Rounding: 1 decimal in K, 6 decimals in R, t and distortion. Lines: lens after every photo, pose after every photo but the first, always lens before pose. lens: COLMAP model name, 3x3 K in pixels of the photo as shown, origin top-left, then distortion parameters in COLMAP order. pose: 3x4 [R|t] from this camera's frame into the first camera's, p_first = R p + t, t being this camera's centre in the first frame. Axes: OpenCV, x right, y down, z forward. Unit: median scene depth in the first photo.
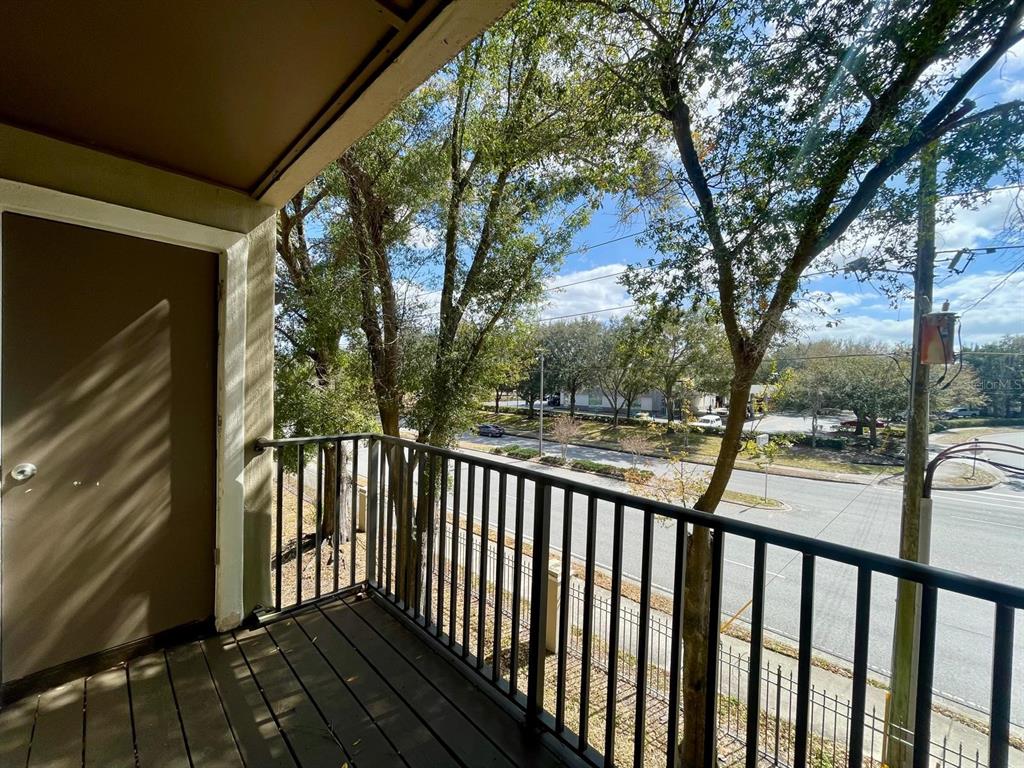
lens RADIAL K [[411.7, 0, 508.8], [0, 411.7, 381.7], [0, 0, 1]] dist [-0.003523, 0.001862]
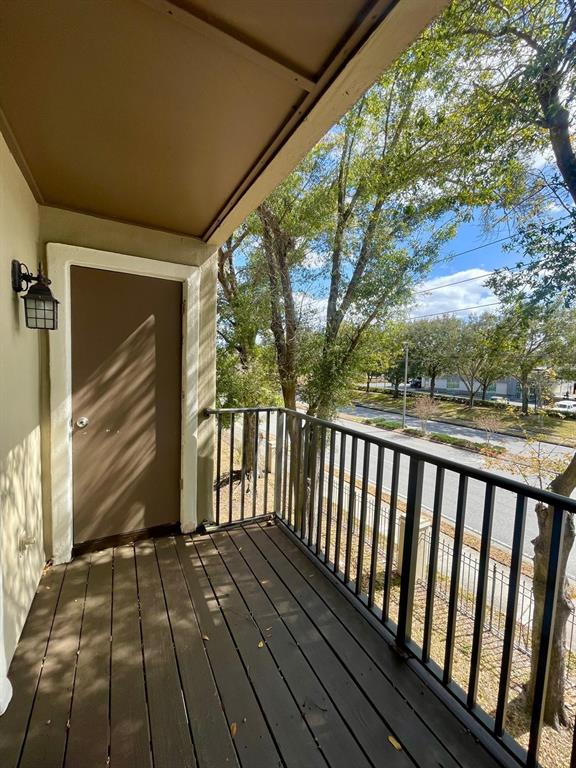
lens RADIAL K [[308.8, 0, 289.2], [0, 308.8, 380.0], [0, 0, 1]] dist [-0.003523, 0.001862]
pose [[0.960617, 0.023522, -0.276878, -0.011958], [-0.012364, 0.999042, 0.041974, -0.006402], [0.277600, -0.036898, 0.959988, 0.015698]]
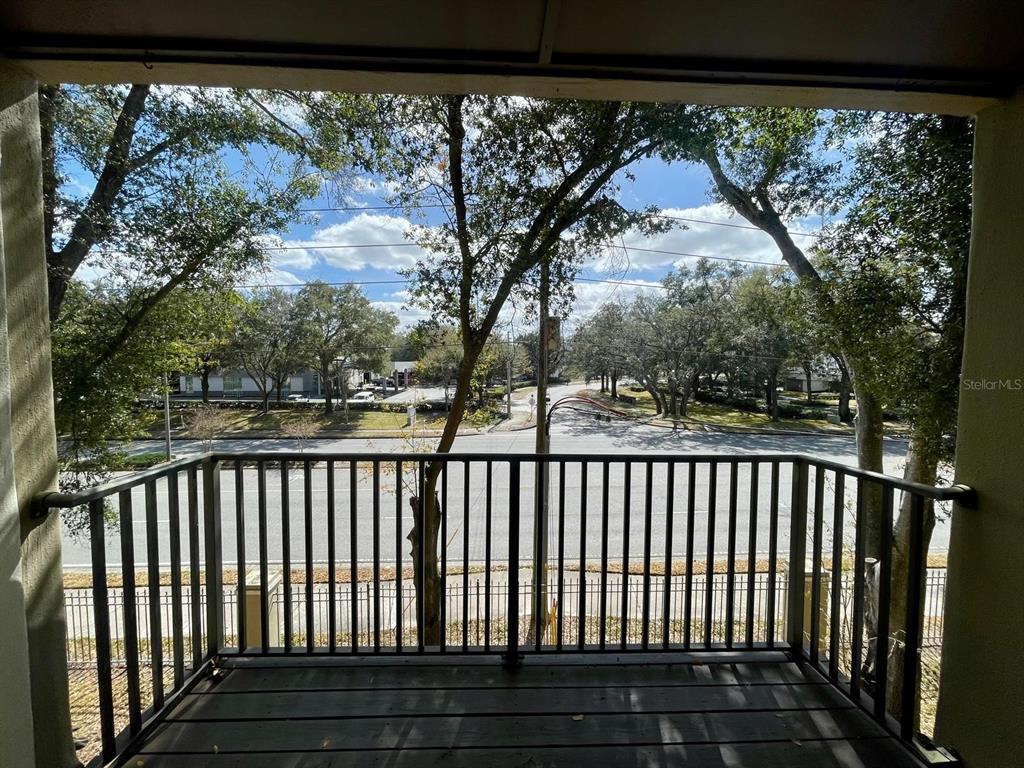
lens RADIAL K [[411.7, 0, 506.5], [0, 411.7, 381.4], [0, 0, 1]] dist [-0.003523, 0.001862]
pose [[0.690585, -0.051985, 0.721380, -0.824083], [0.014322, 0.998201, 0.058222, -0.063769], [-0.723109, -0.029876, 0.690087, 0.229643]]
